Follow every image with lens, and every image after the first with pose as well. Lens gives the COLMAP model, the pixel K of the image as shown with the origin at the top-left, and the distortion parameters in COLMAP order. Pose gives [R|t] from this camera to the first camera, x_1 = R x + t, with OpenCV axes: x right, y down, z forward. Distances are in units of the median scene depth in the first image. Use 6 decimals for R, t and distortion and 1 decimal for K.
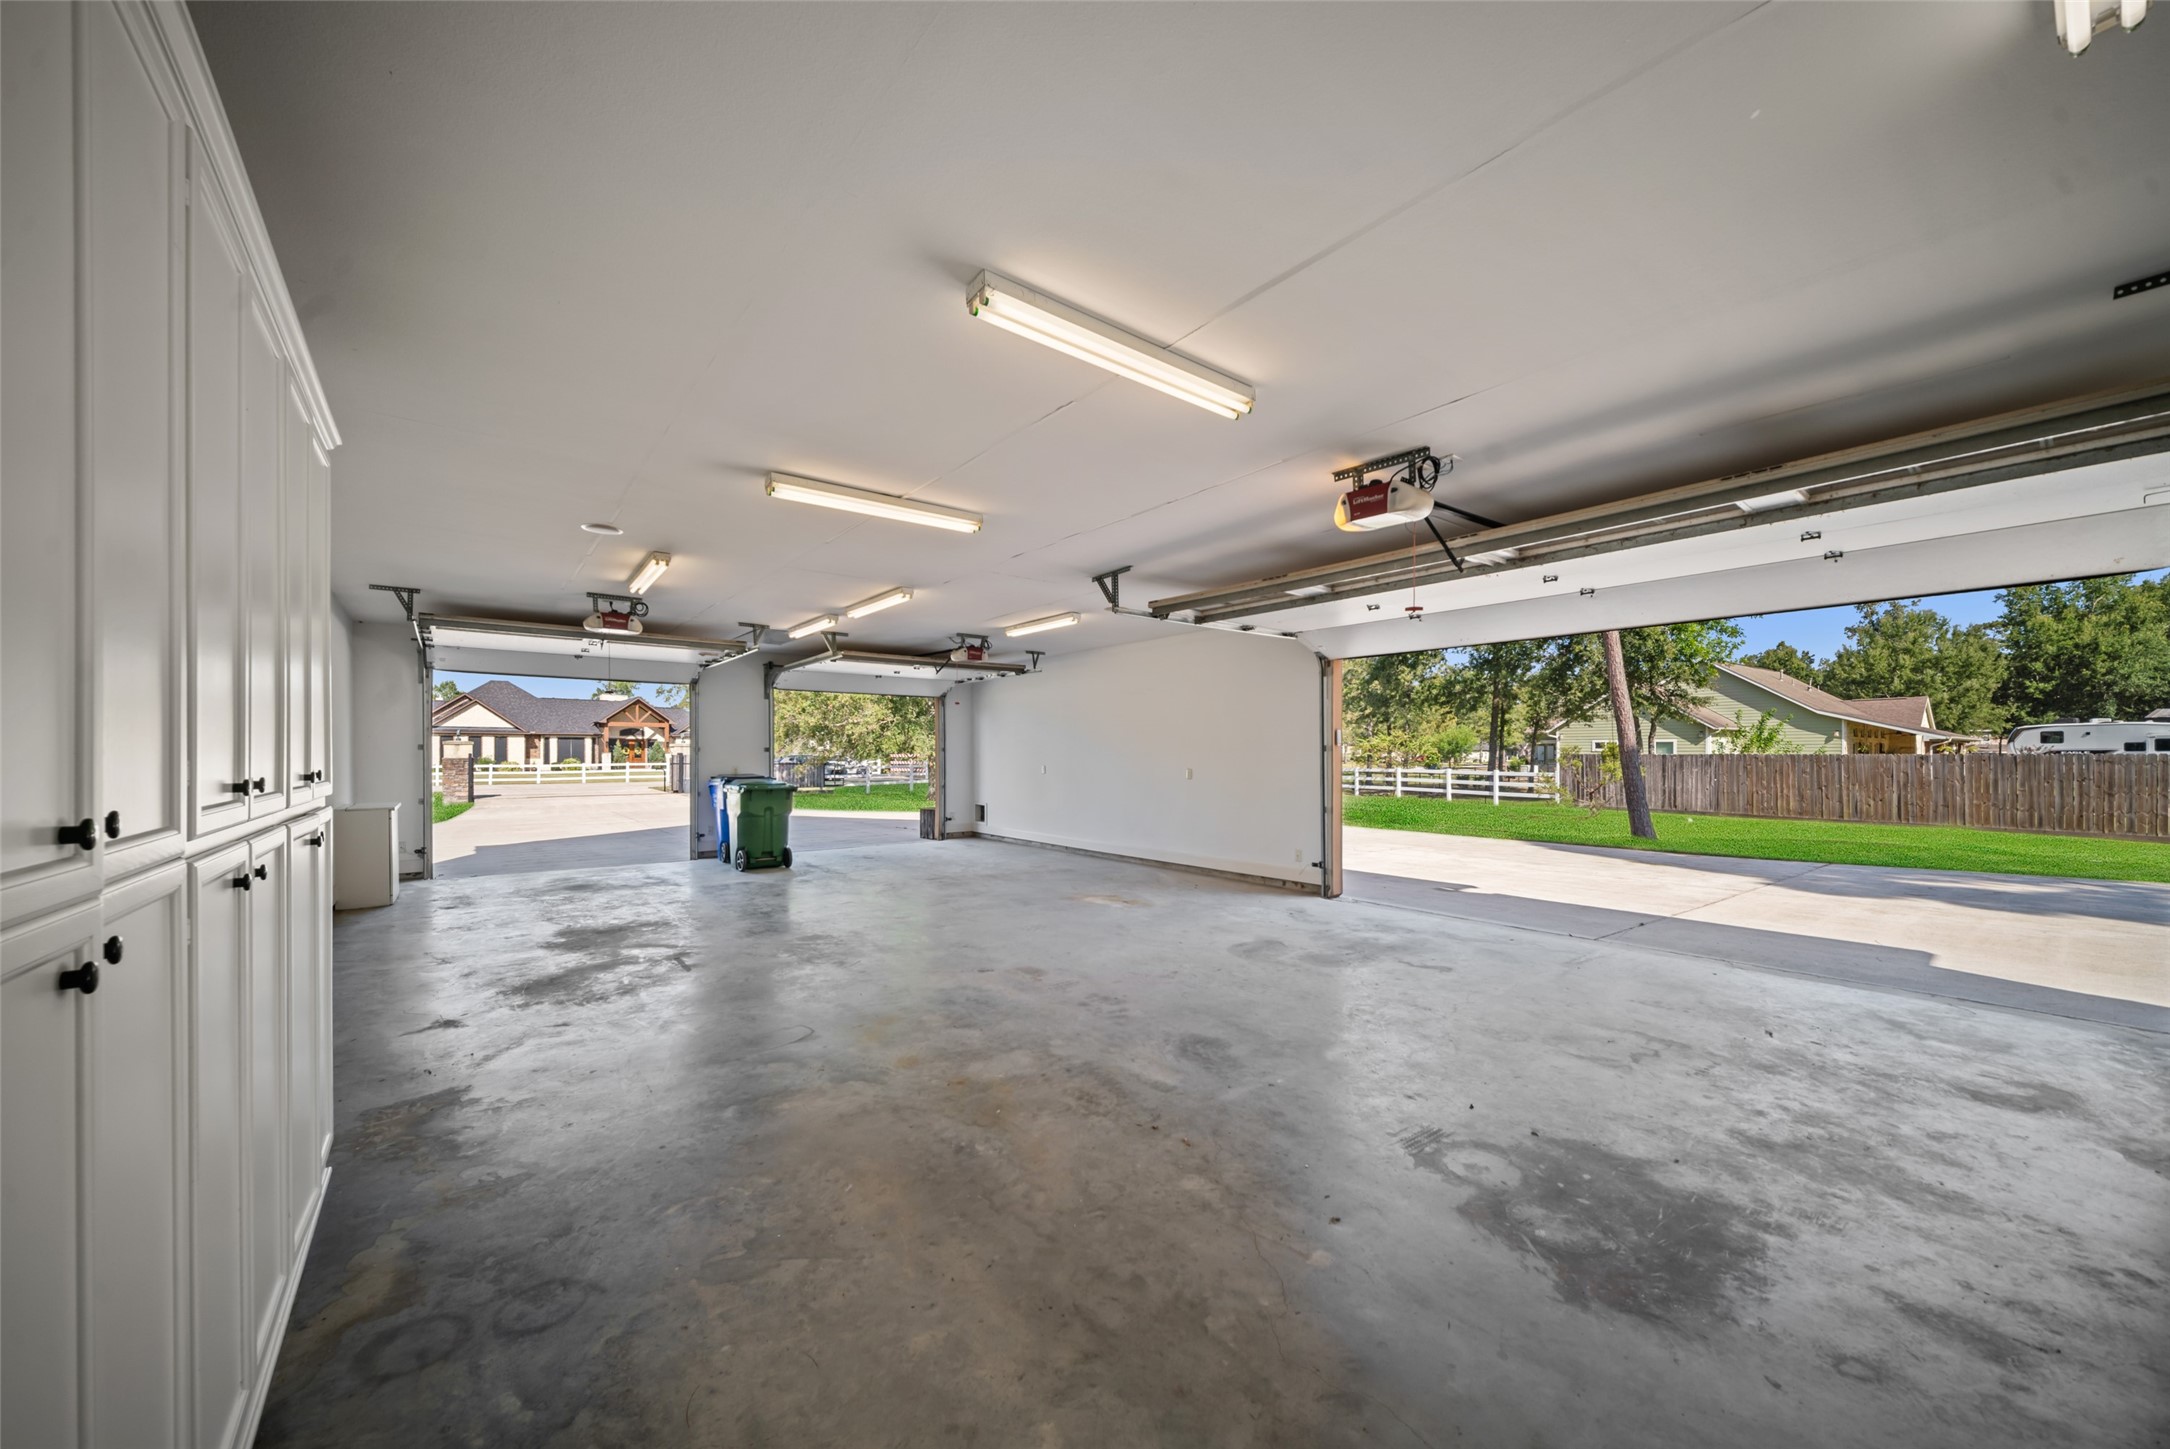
lens RADIAL K [[776.8, 0, 1074.0], [0, 776.8, 750.9], [0, 0, 1]] dist [0.019335, 0.000000]
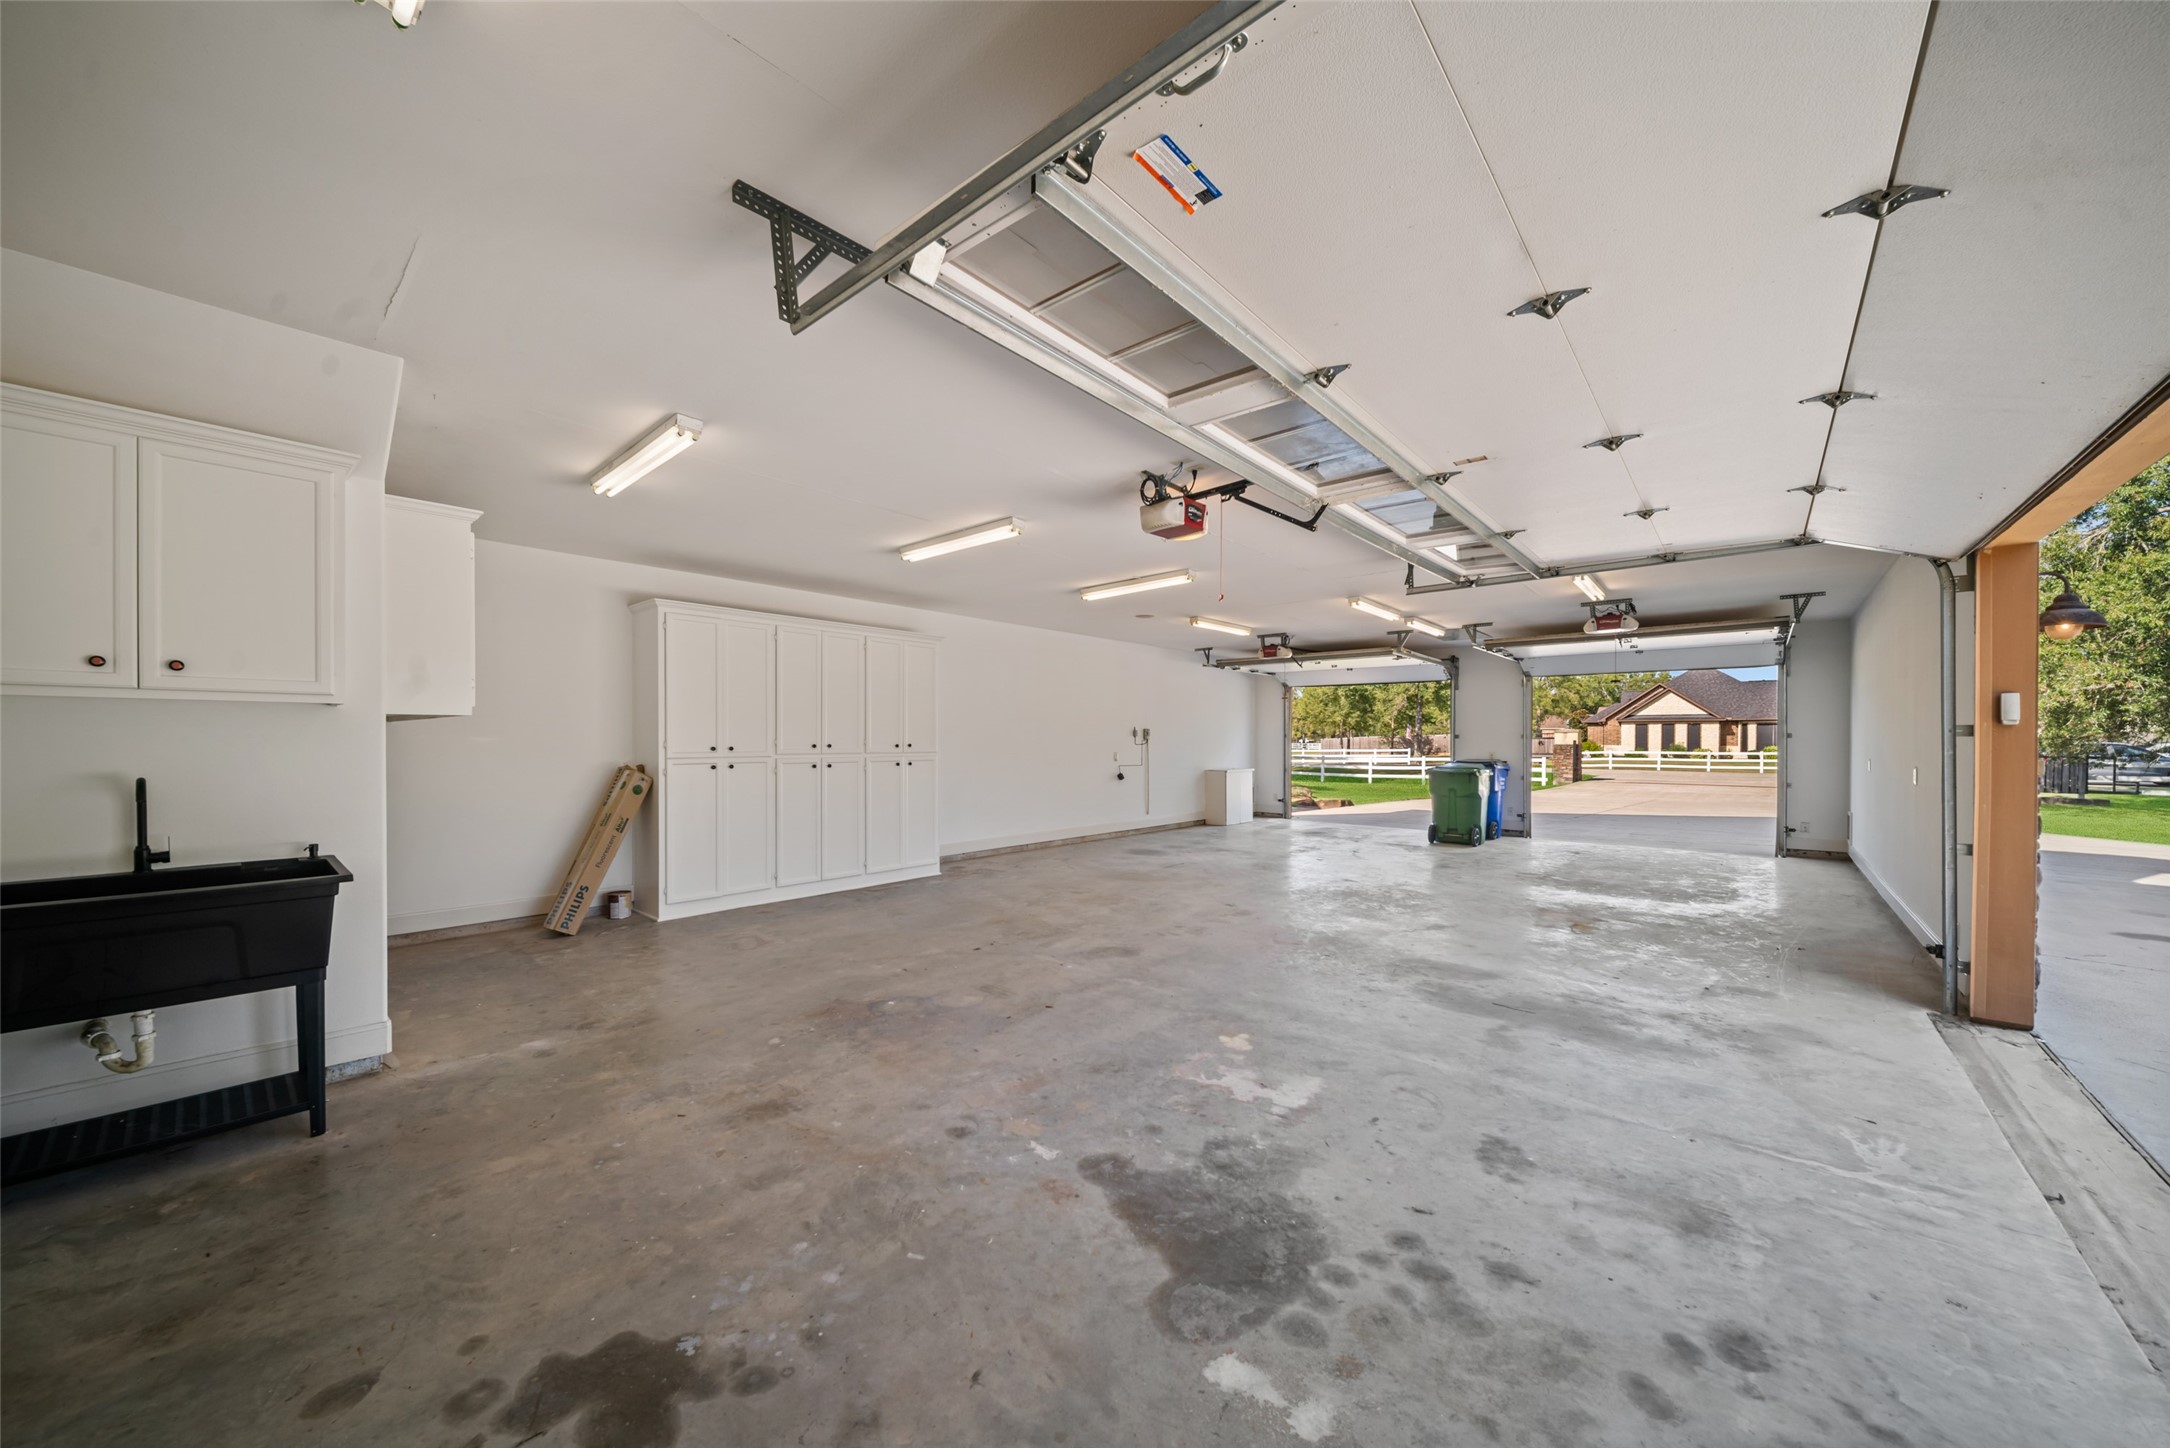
lens RADIAL K [[776.8, 0, 1074.0], [0, 776.8, 750.4], [0, 0, 1]] dist [0.019335, 0.000000]
pose [[0.182212, 0.015065, -0.983144, 0.204359], [0.000497, 0.999881, 0.015413, 0.000085], [0.983259, -0.003297, 0.182183, 0.091178]]
